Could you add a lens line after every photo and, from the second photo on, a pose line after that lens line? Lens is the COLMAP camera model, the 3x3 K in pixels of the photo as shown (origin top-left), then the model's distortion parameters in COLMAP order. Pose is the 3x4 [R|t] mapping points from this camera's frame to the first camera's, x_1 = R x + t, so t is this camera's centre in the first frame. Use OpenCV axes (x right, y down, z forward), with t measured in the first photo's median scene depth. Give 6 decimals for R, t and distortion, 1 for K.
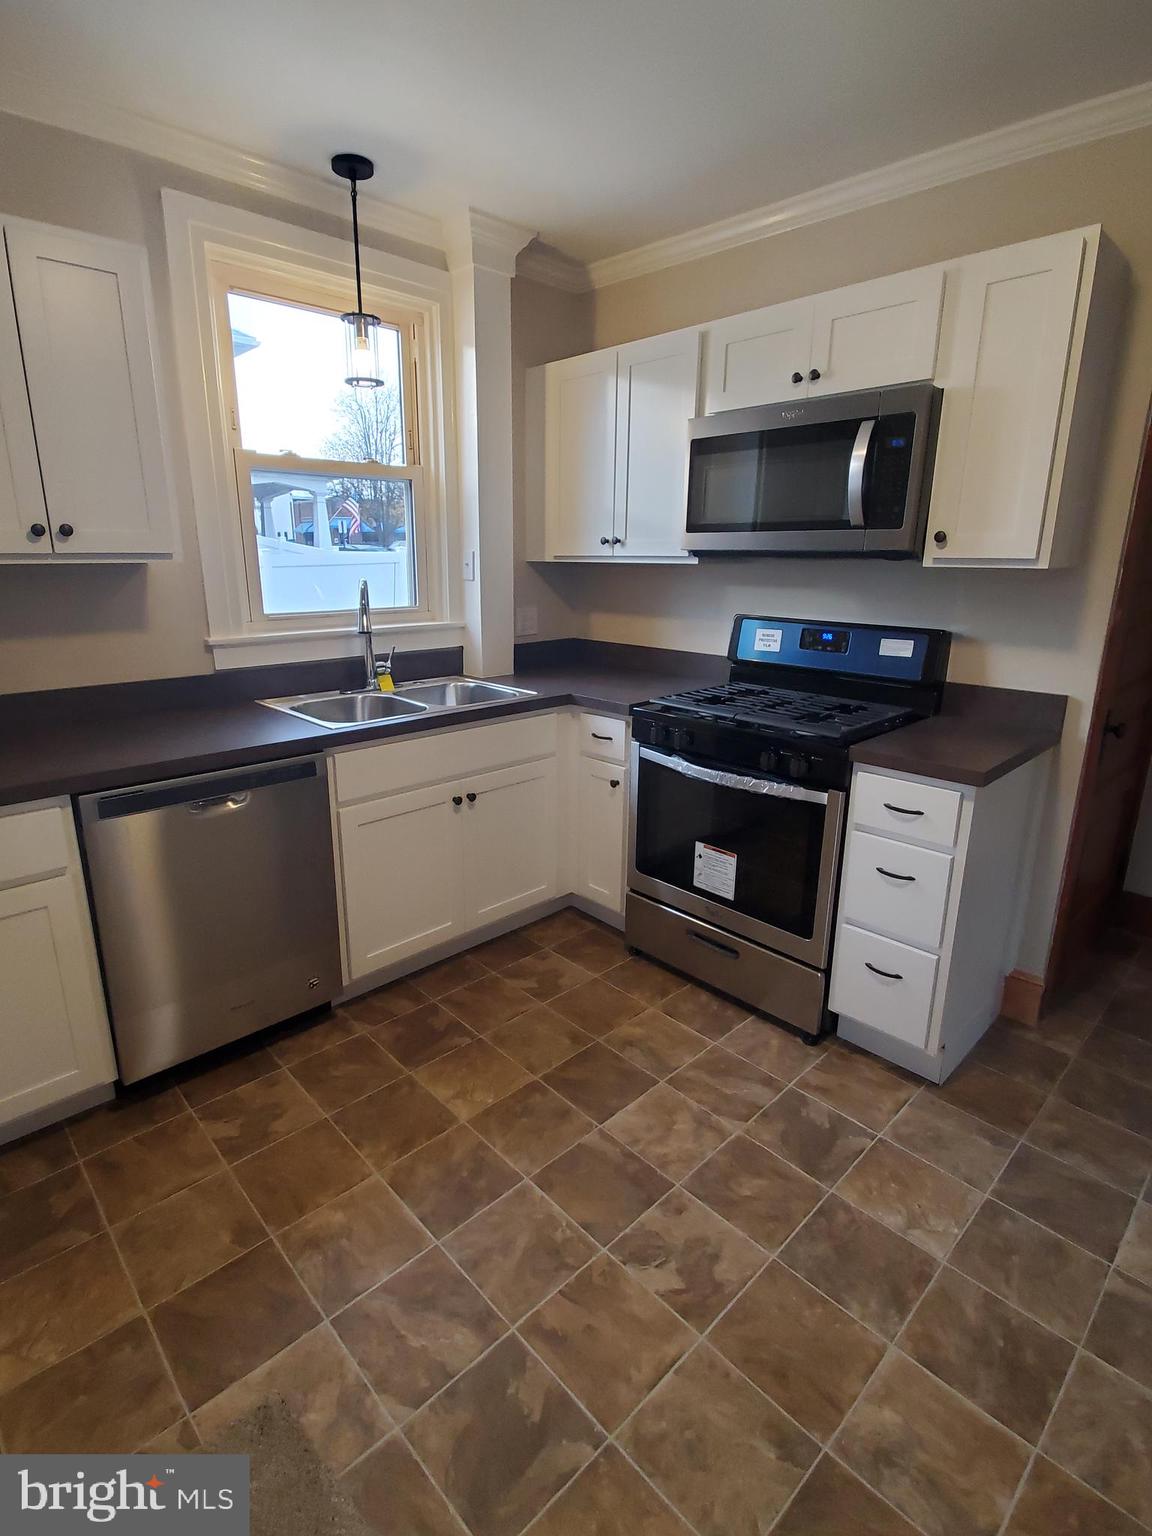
lens RADIAL K [[751.8, 0, 559.6], [0, 751.8, 756.7], [0, 0, 1]] dist [0.012982, -0.015919]
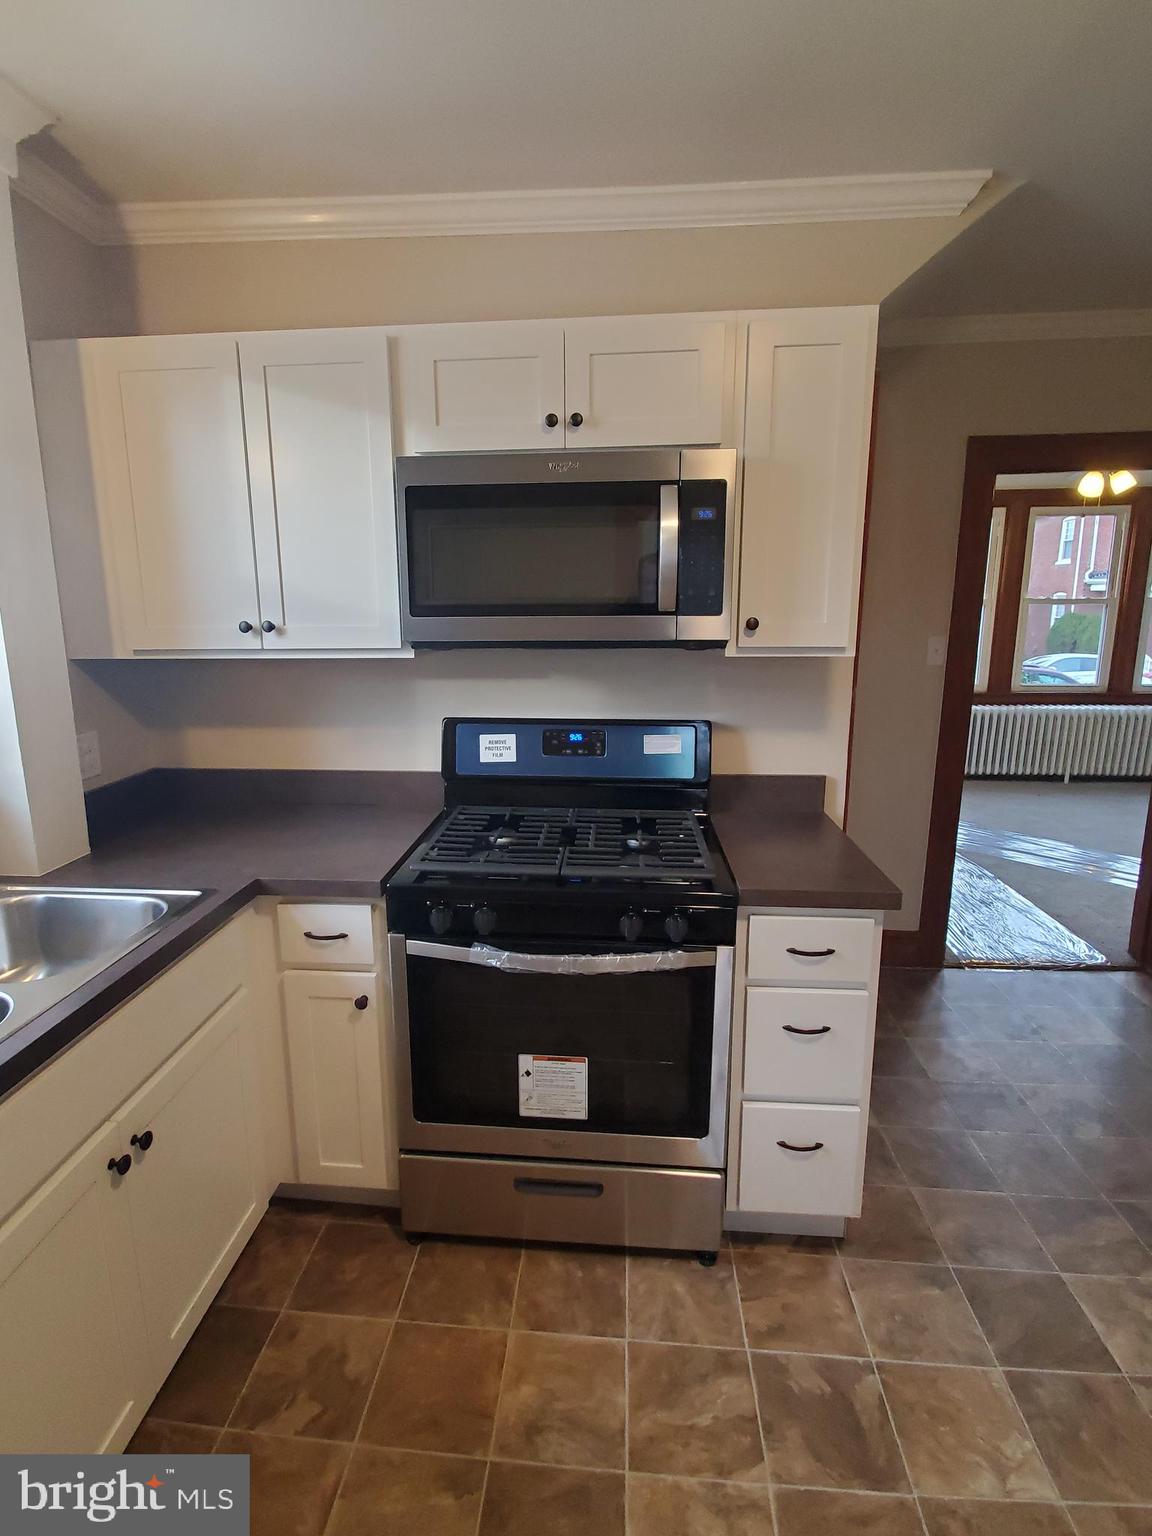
lens RADIAL K [[751.8, 0, 556.7], [0, 751.8, 752.3], [0, 0, 1]] dist [0.012982, -0.015919]
pose [[0.749621, -0.139434, 0.647013, -0.201992], [0.184081, 0.982910, -0.001453, -0.153852], [-0.635753, 0.120192, 0.762478, 0.411872]]
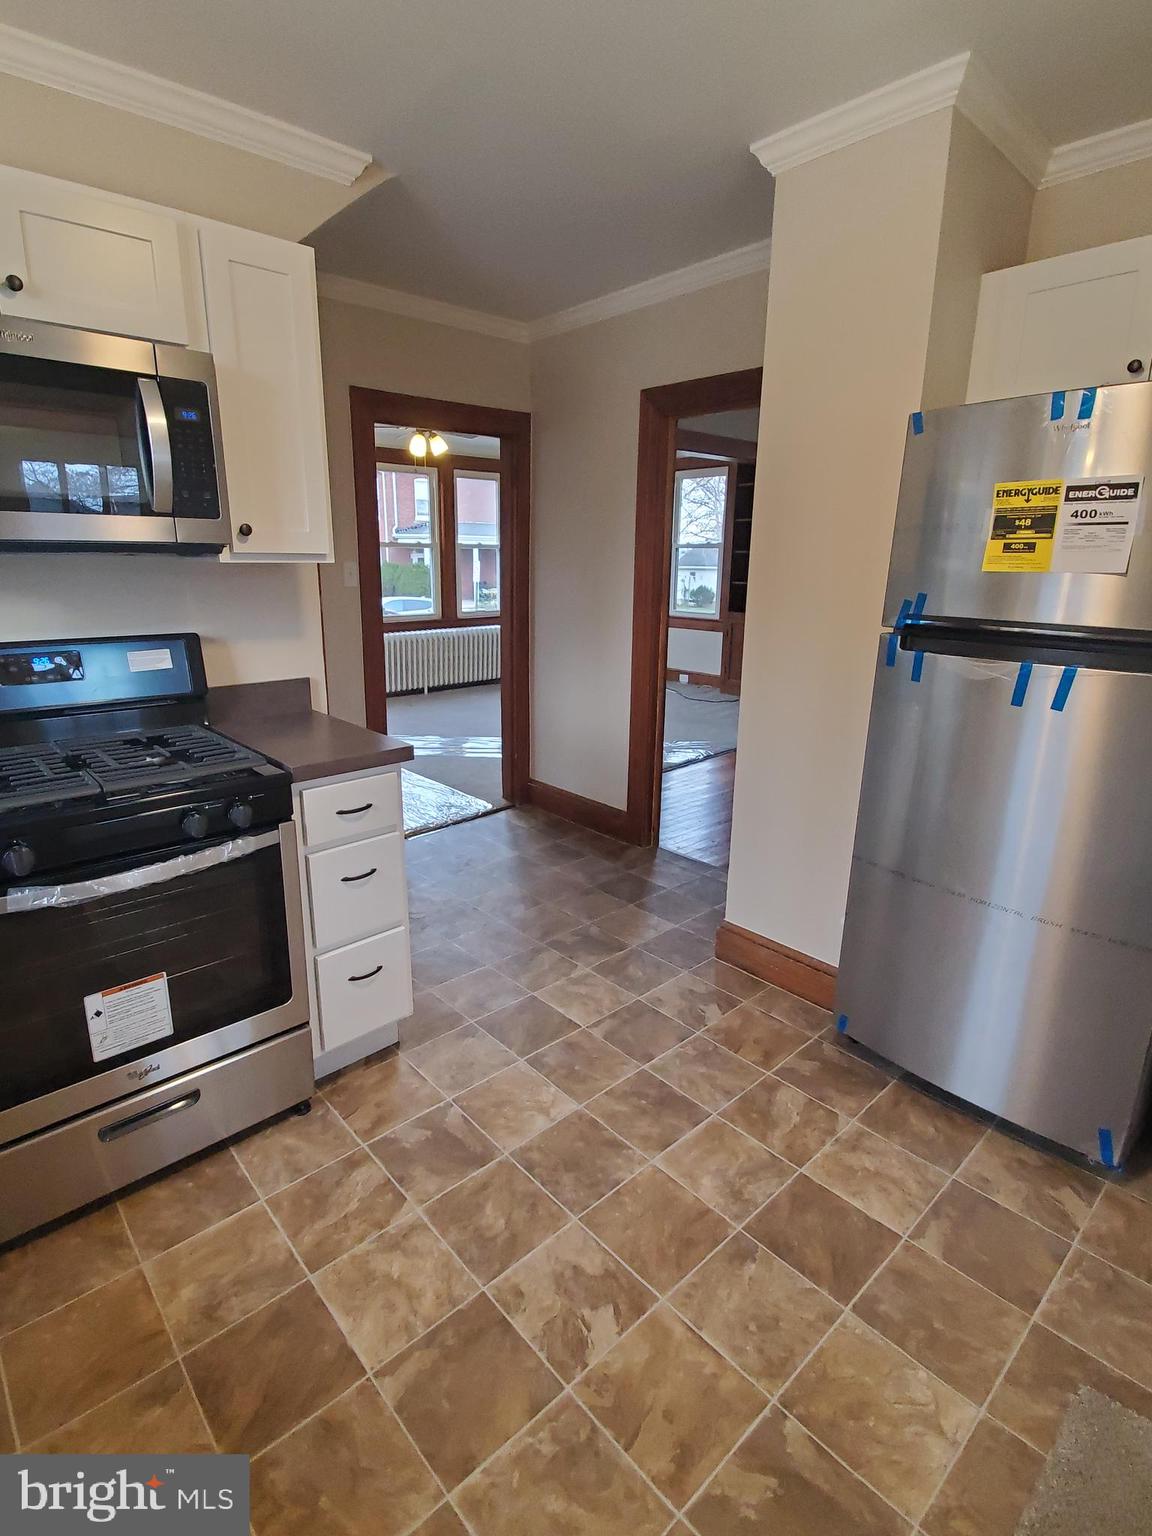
lens RADIAL K [[751.8, 0, 559.8], [0, 751.8, 751.6], [0, 0, 1]] dist [0.012982, -0.015919]
pose [[0.030191, -0.258395, 0.965567, -0.366048], [0.250943, 0.937028, 0.242912, -0.136075], [-0.967531, 0.234969, 0.093132, 0.499166]]
